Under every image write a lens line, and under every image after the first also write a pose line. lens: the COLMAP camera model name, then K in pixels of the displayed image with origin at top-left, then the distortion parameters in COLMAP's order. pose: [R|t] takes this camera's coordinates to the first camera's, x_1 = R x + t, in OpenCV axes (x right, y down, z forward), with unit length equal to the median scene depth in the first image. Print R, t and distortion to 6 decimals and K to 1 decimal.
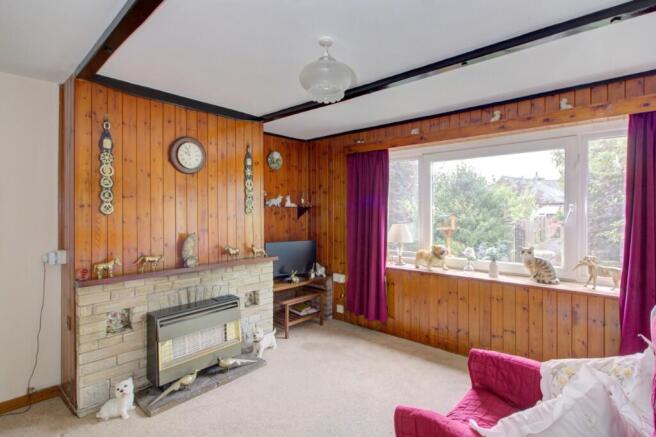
lens RADIAL K [[313.1, 0, 328.0], [0, 313.1, 218.5], [0, 0, 1]] dist [-0.000395, 0.000267]
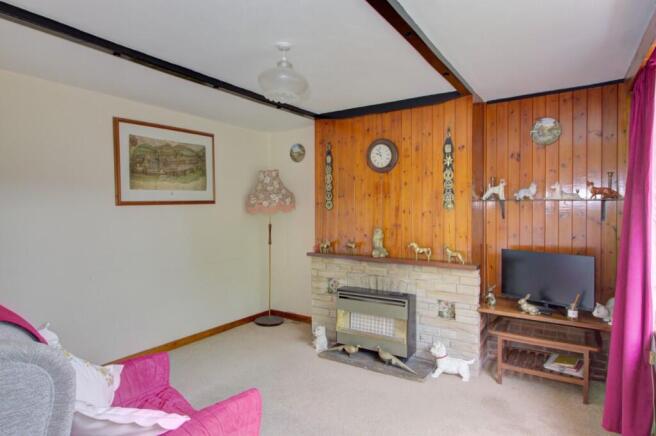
lens RADIAL K [[393.7, 0, 328.0], [0, 393.7, 218.0], [0, 0, 1]] dist [0.001620, 0.000750]
pose [[0.157570, 0.029155, -0.987077, 0.879451], [-0.016539, 0.999502, 0.026882, -0.017945], [0.987369, 0.012089, 0.157974, 0.592740]]
